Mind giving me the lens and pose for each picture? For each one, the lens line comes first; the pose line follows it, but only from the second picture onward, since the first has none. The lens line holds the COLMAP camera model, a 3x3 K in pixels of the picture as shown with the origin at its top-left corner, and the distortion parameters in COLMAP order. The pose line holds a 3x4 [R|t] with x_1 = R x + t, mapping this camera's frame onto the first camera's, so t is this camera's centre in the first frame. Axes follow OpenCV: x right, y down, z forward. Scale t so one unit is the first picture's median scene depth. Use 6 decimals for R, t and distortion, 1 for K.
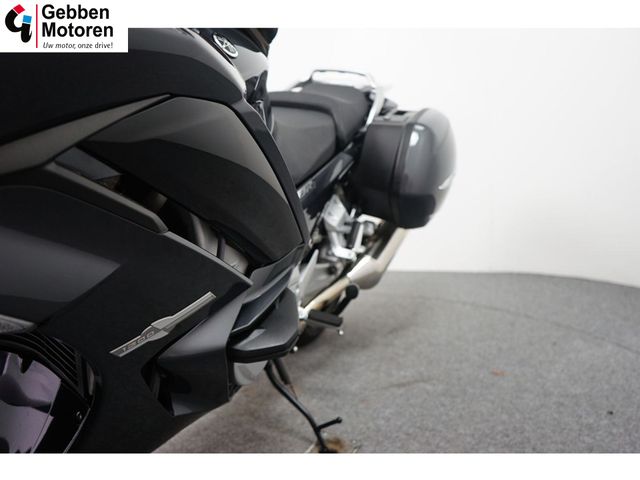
lens RADIAL K [[505.0, 0, 321.3], [0, 505.0, 240.1], [0, 0, 1]] dist [-0.013485, 0.002176]
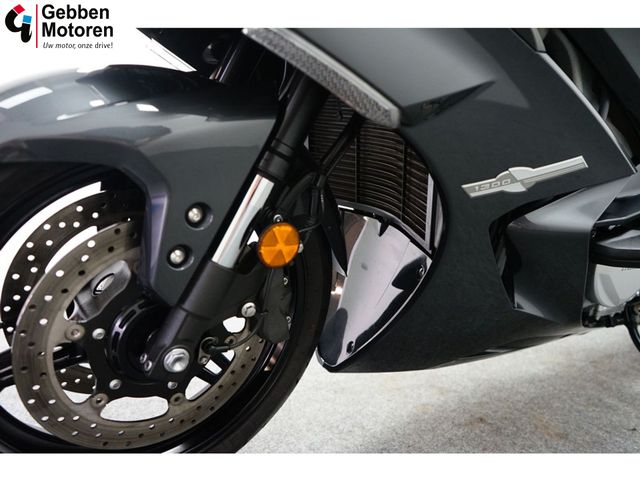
lens RADIAL K [[505.0, 0, 319.2], [0, 505.0, 240.0], [0, 0, 1]] dist [-0.013485, 0.002176]
pose [[0.773236, 0.128065, -0.621051, -0.016318], [-0.125880, 0.990903, 0.047605, 0.237542], [0.621498, 0.041368, 0.782323, 0.065265]]
